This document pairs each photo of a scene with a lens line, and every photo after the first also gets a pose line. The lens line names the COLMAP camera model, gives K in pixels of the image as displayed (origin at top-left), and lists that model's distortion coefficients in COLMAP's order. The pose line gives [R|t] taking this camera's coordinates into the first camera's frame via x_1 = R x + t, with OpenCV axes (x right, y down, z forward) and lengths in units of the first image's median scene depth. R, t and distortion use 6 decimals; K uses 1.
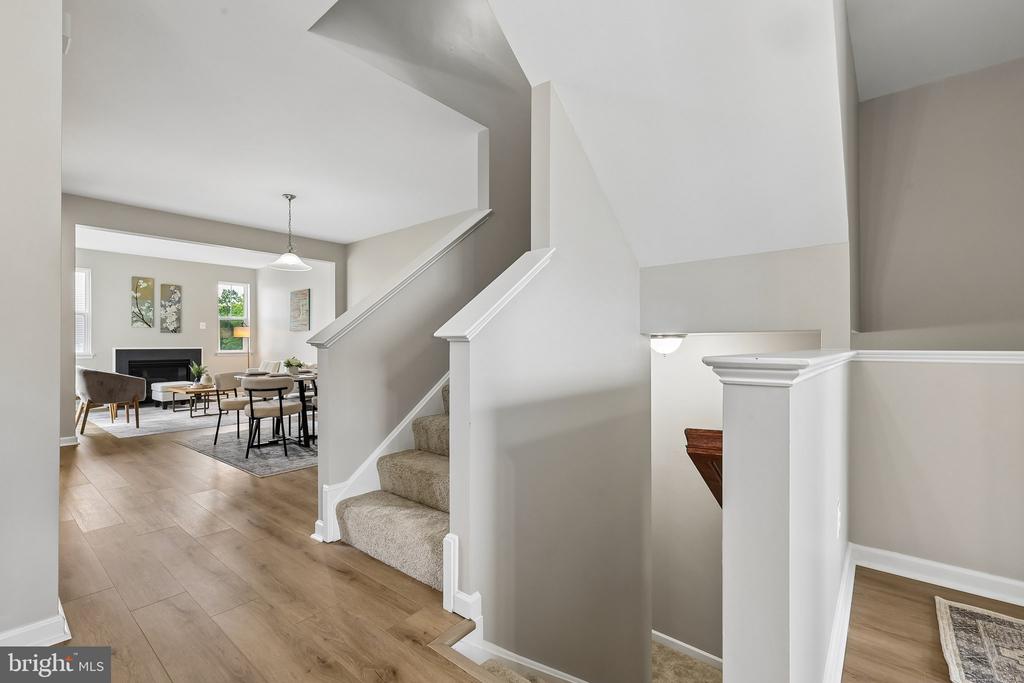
lens RADIAL K [[450.2, 0, 513.1], [0, 450.2, 344.2], [0, 0, 1]] dist [0.001380, 0.000419]
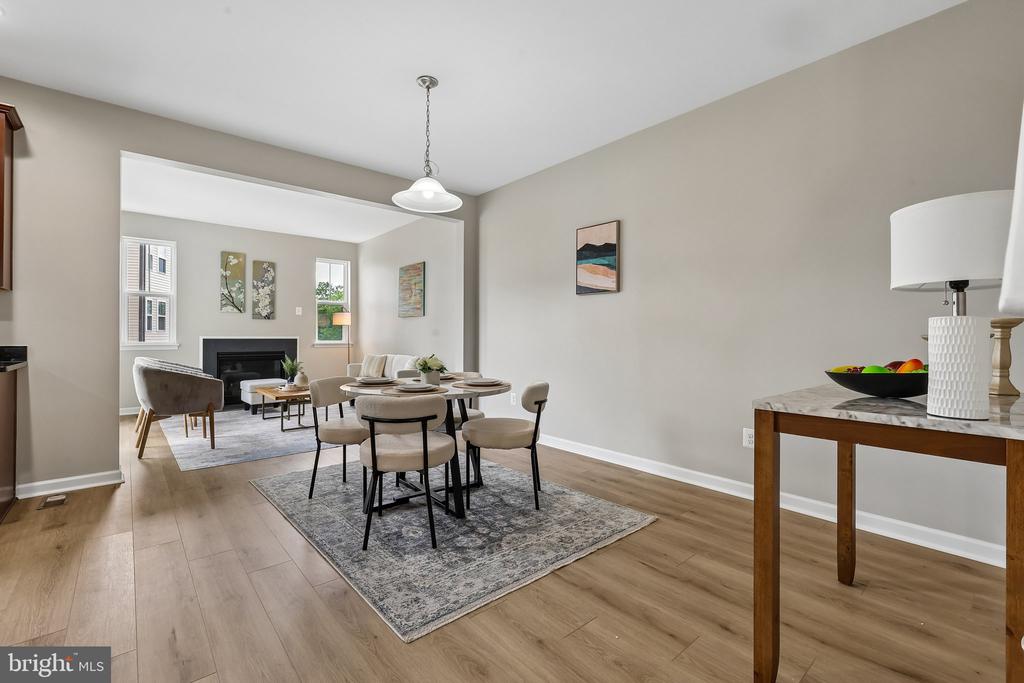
lens RADIAL K [[453.1, 0, 516.3], [0, 453.1, 336.1], [0, 0, 1]] dist [0.001009, 0.000020]
pose [[0.986842, 0.006018, -0.161575, -0.172900], [-0.005737, 0.999981, 0.002203, 0.001402], [0.161586, -0.001247, 0.986858, 0.263502]]
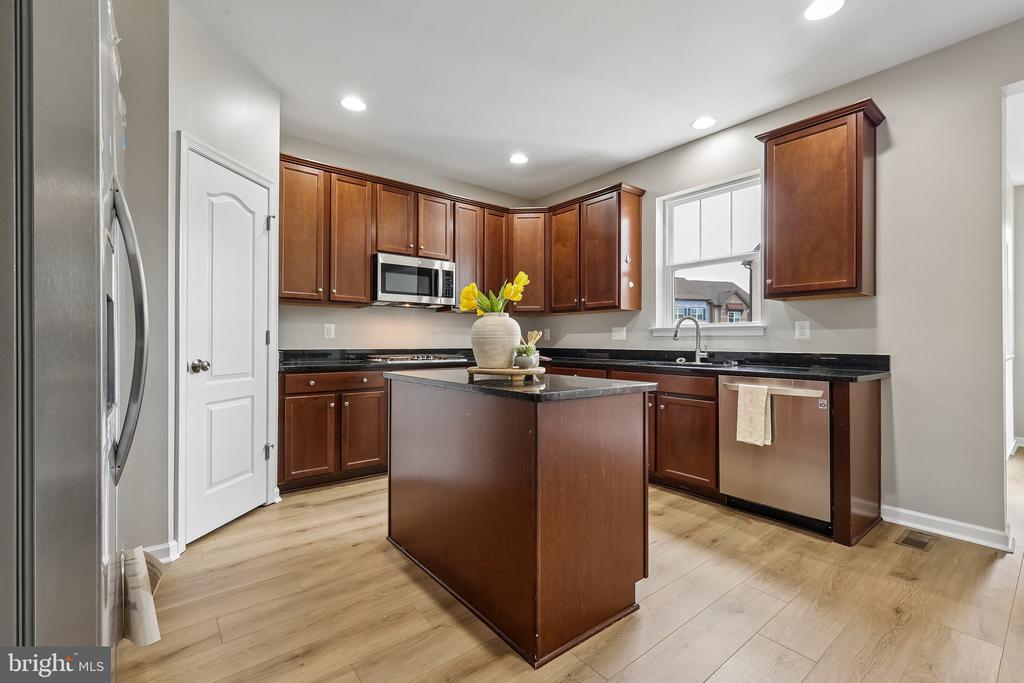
lens RADIAL K [[442.9, 0, 512.0], [0, 442.9, 341.5], [0, 0, 1]] dist [0.001349, 0.000208]
pose [[-0.199171, -0.003067, -0.979960, -0.246272], [0.001369, 0.999993, -0.003408, 0.003144], [0.979964, -0.002021, -0.199165, 0.353371]]
